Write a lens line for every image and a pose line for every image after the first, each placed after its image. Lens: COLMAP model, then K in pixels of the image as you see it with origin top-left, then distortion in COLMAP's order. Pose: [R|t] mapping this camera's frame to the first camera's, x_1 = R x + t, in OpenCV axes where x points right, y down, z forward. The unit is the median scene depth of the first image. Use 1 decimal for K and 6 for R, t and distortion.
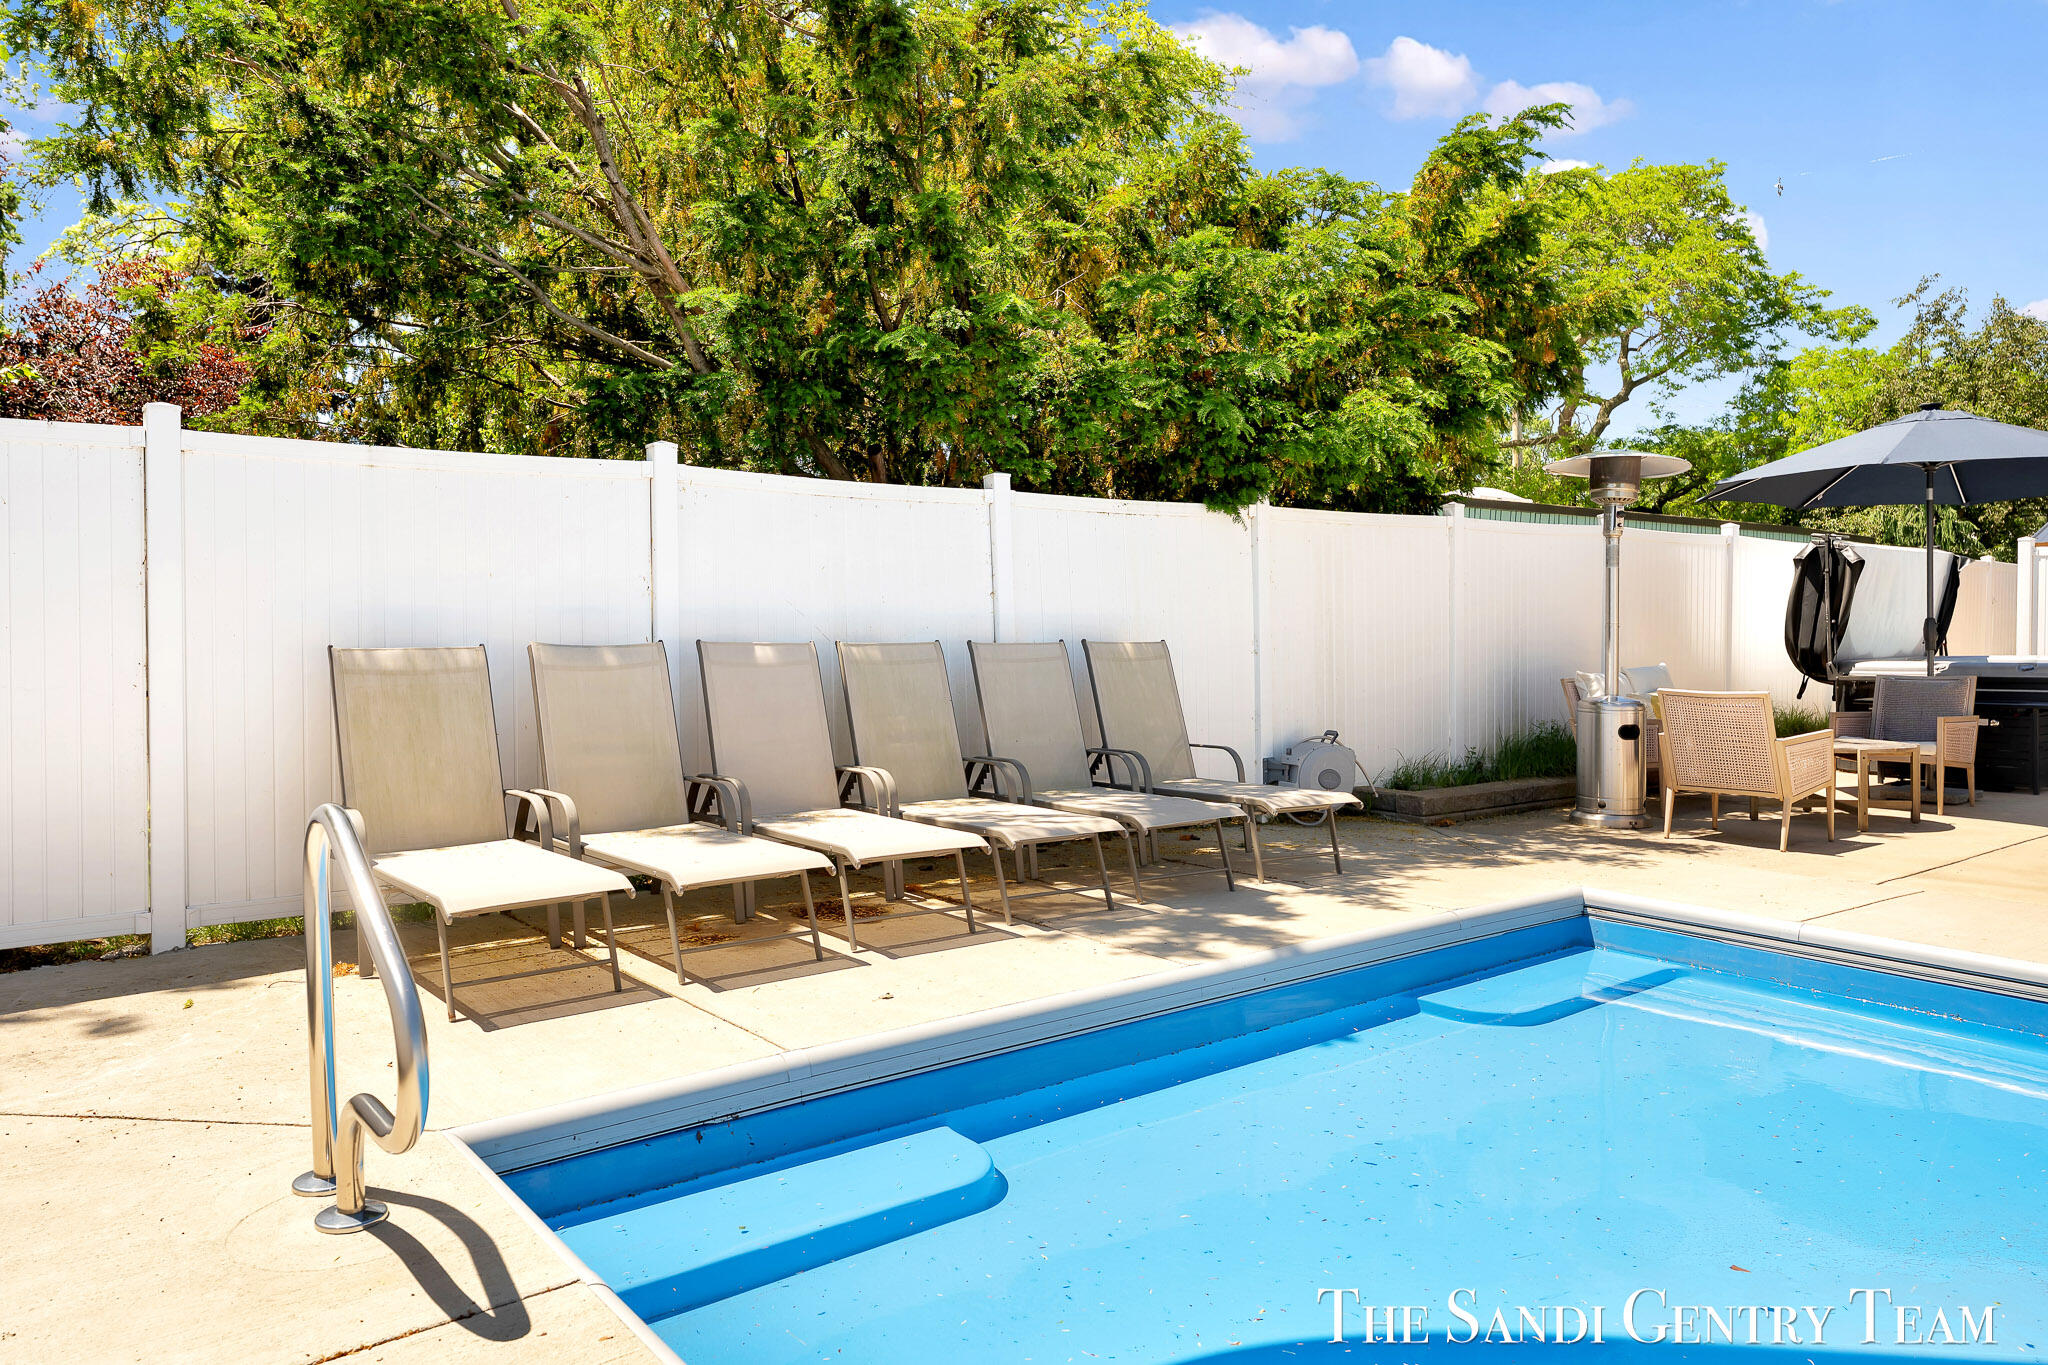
lens RADIAL K [[1375.9, 0, 1023.2], [0, 1375.9, 659.5], [0, 0, 1]] dist [0.000269, 0.003009]
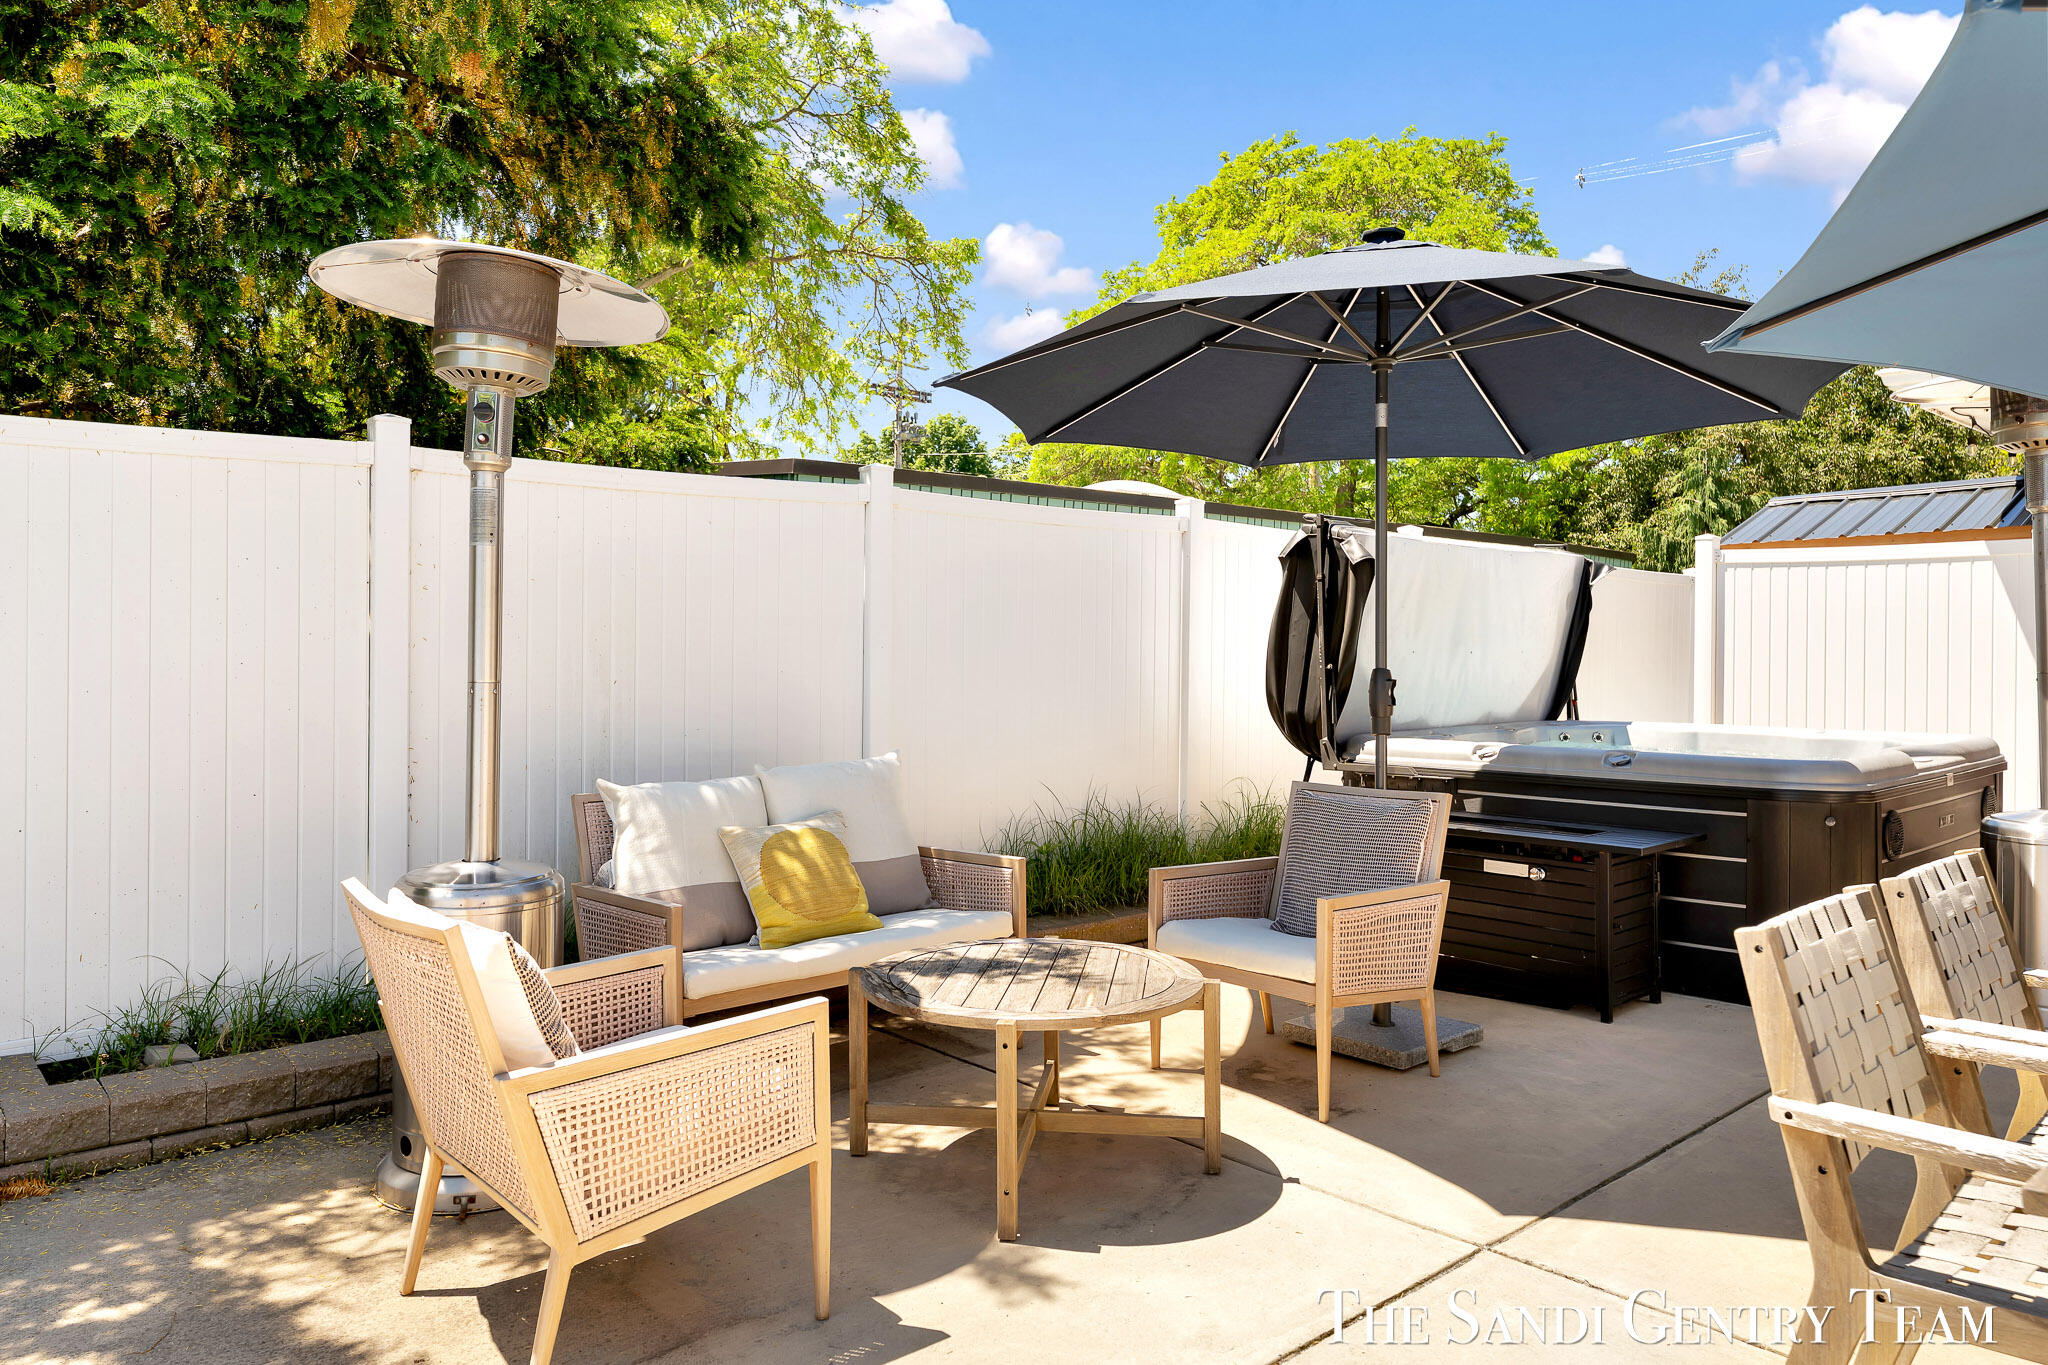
lens RADIAL K [[1371.5, 0, 998.2], [0, 1371.5, 638.3], [0, 0, 1]] dist [-0.004074, 0.004381]
pose [[0.998258, 0.010395, 0.058070, 0.423058], [-0.008692, 0.999527, -0.029505, -0.022076], [-0.058349, 0.028949, 0.997876, 0.449038]]
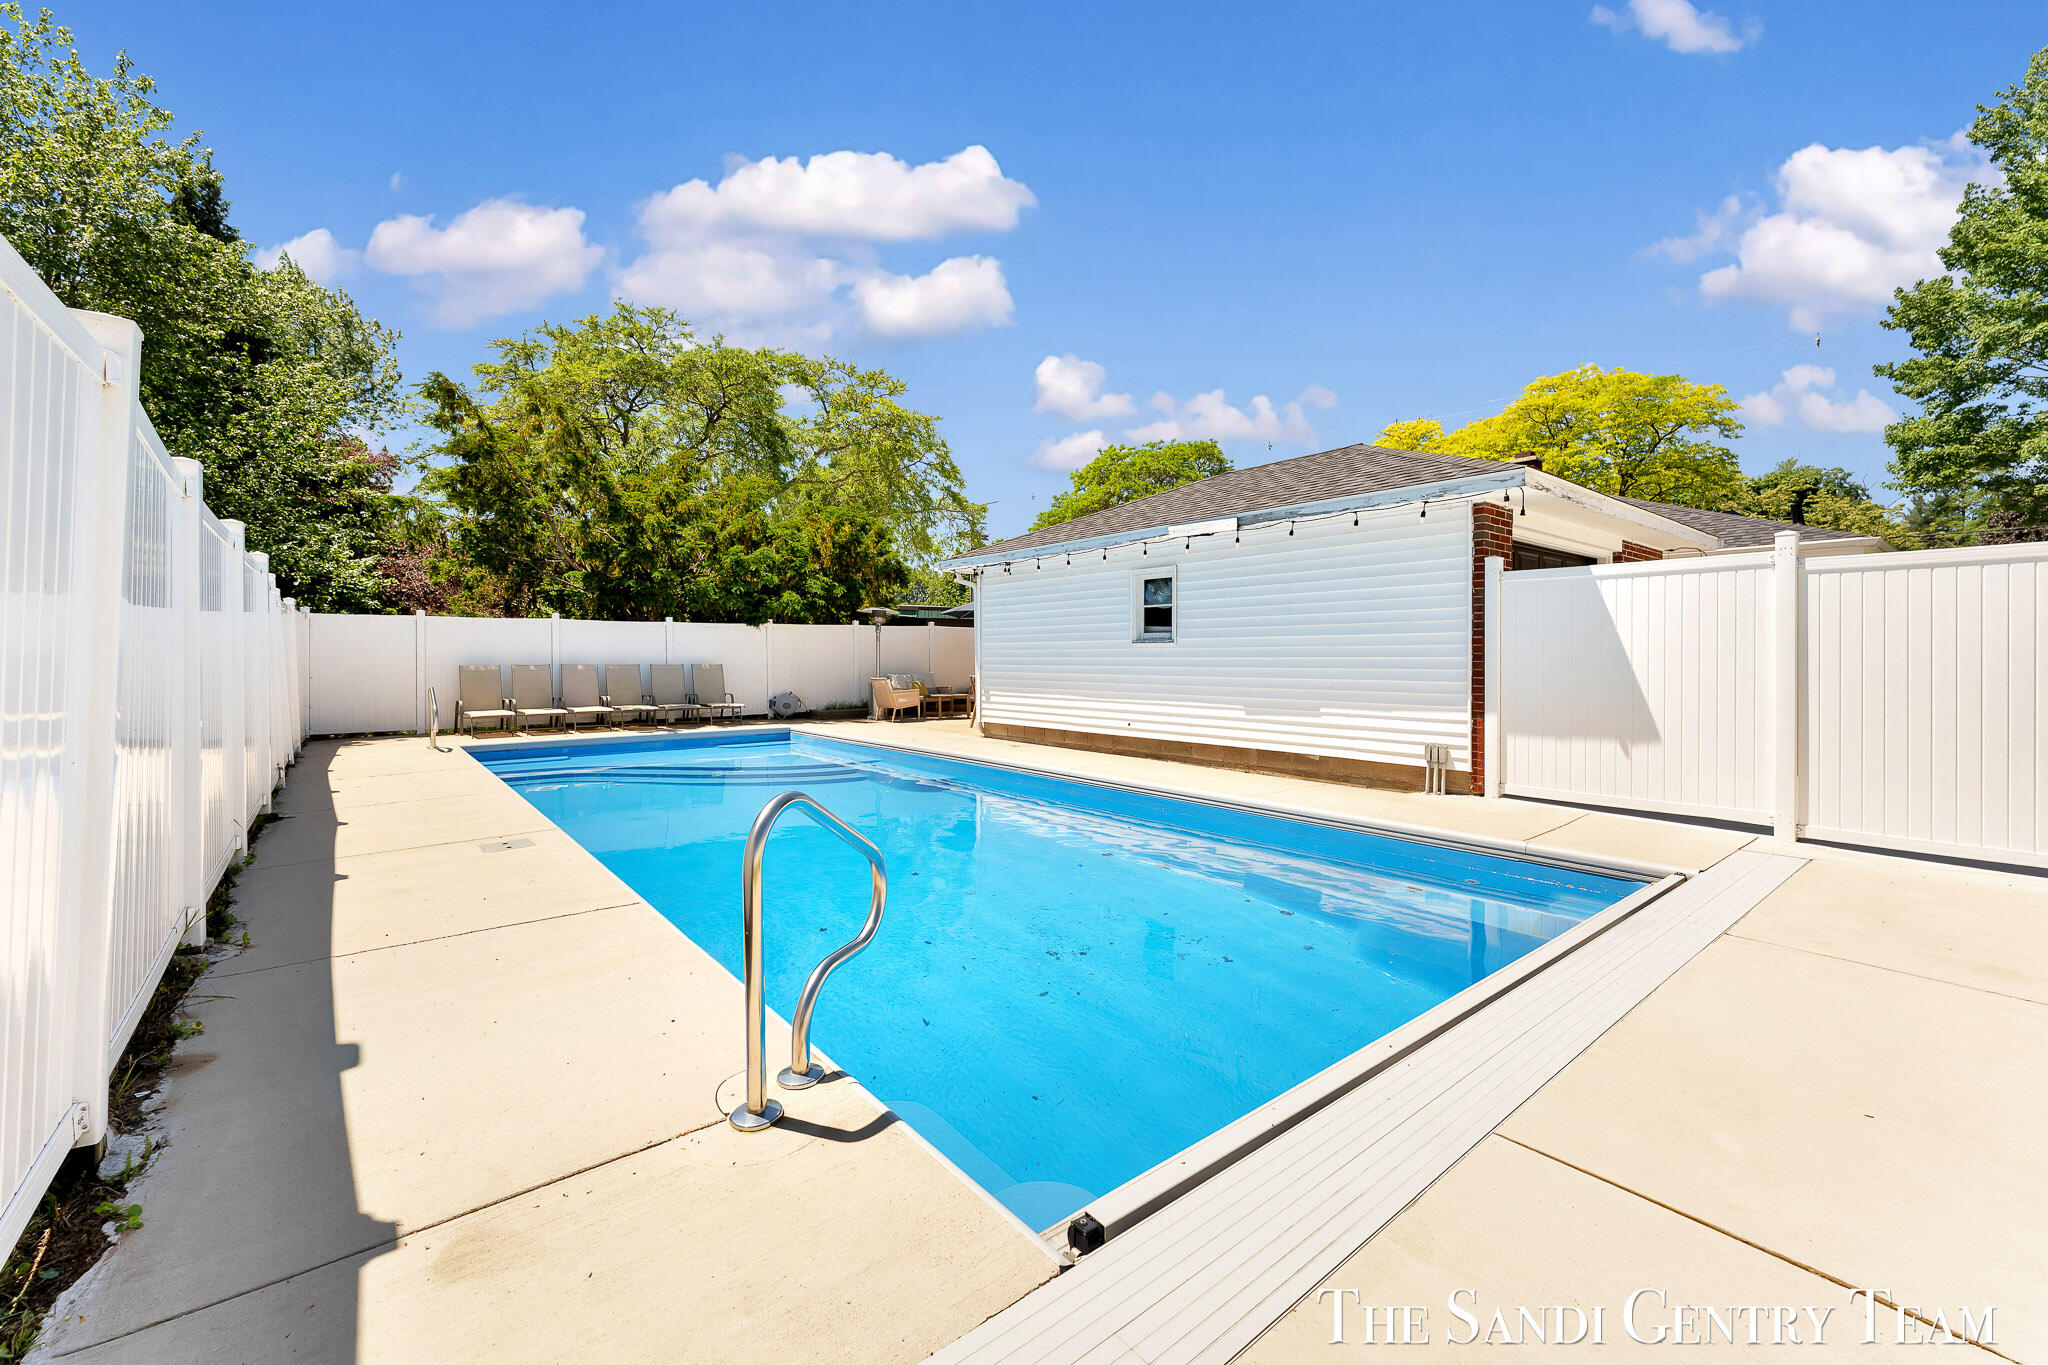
lens RADIAL K [[836.2, 0, 1021.6], [0, 836.2, 666.5], [0, 0, 1]] dist [-0.000845, -0.000489]
pose [[0.999675, -0.000066, 0.025485, 0.548953], [0.000476, 0.999871, -0.016071, 0.017166], [-0.025480, 0.016078, 0.999546, -0.765941]]
